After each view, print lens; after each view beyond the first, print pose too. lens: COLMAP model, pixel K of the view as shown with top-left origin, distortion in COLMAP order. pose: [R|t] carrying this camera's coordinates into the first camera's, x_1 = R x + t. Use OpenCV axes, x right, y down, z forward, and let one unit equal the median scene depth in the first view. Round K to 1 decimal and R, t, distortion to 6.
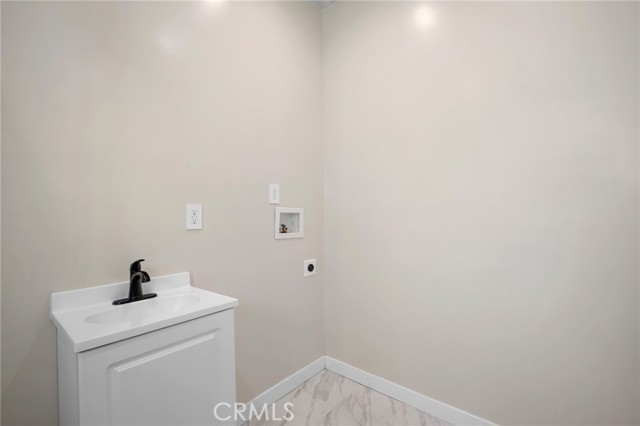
lens RADIAL K [[286.7, 0, 319.8], [0, 286.7, 213.4], [0, 0, 1]] dist [0.000257, 0.000290]
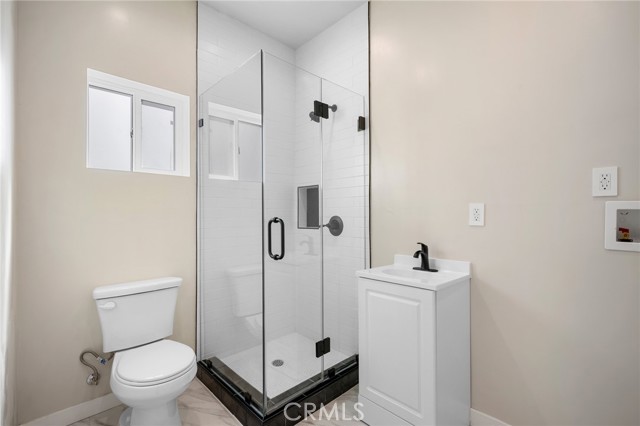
lens RADIAL K [[286.7, 0, 319.6], [0, 286.7, 213.5], [0, 0, 1]] dist [0.000257, 0.000290]
pose [[-0.093577, 0.002390, -0.995609, 0.726932], [0.003690, 0.999991, 0.002054, 0.003354], [0.995605, -0.003482, -0.093585, 0.498100]]
